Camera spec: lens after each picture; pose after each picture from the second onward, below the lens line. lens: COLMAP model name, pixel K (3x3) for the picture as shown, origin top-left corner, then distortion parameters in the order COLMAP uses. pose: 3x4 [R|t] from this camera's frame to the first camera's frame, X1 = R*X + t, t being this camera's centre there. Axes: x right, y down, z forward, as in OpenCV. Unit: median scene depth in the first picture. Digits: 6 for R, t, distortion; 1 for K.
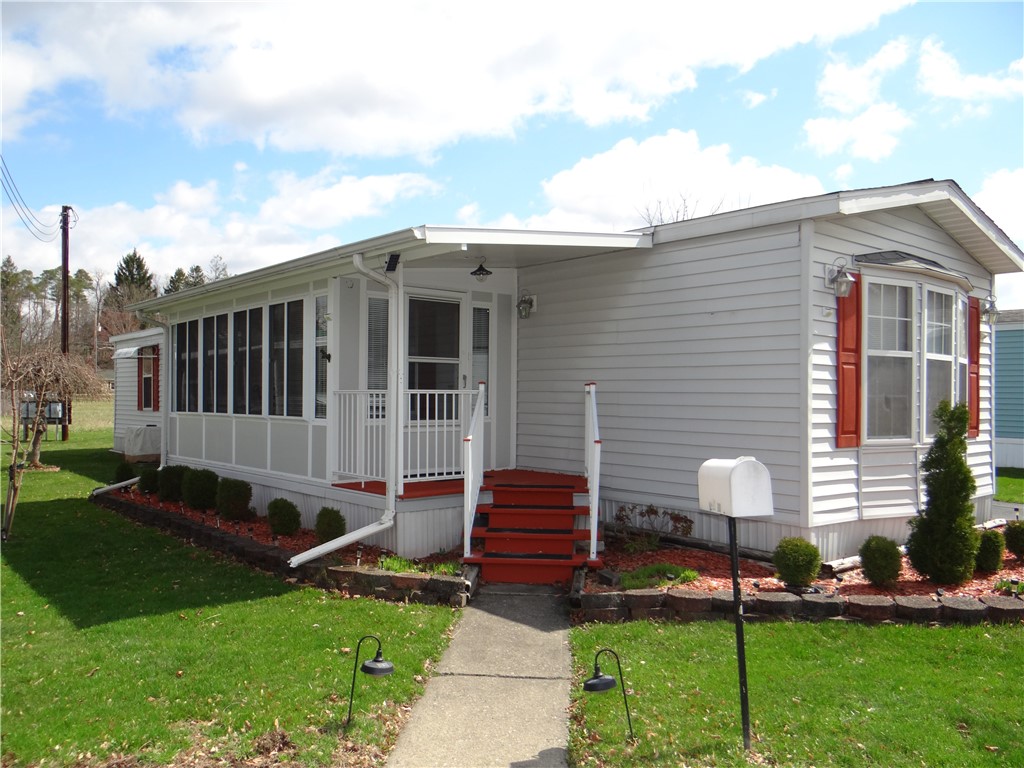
lens RADIAL K [[820.3, 0, 512.0], [0, 820.3, 384.0], [0, 0, 1]] dist [-0.038734, -0.002598]
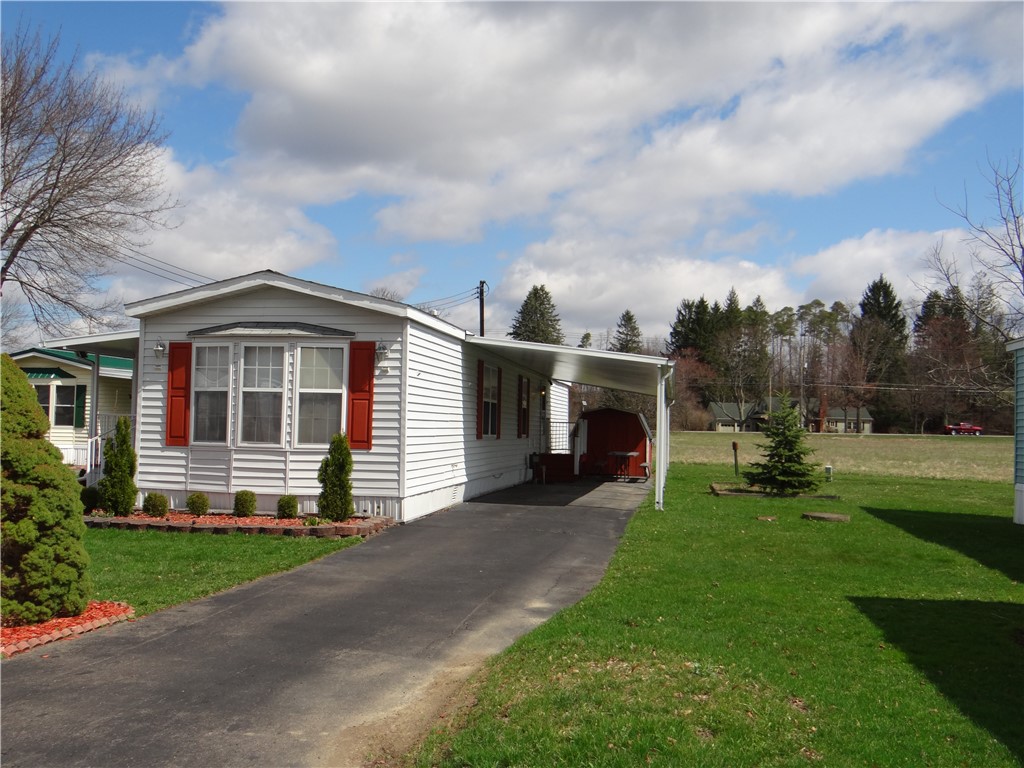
lens RADIAL K [[947.2, 0, 512.0], [0, 947.2, 384.0], [0, 0, 1]] dist [0.046246, -0.015812]
pose [[0.622803, -0.024582, -0.781993, 1.500744], [-0.008697, 0.999227, -0.038337, 0.011913], [0.782331, 0.030678, 0.622107, 0.192486]]
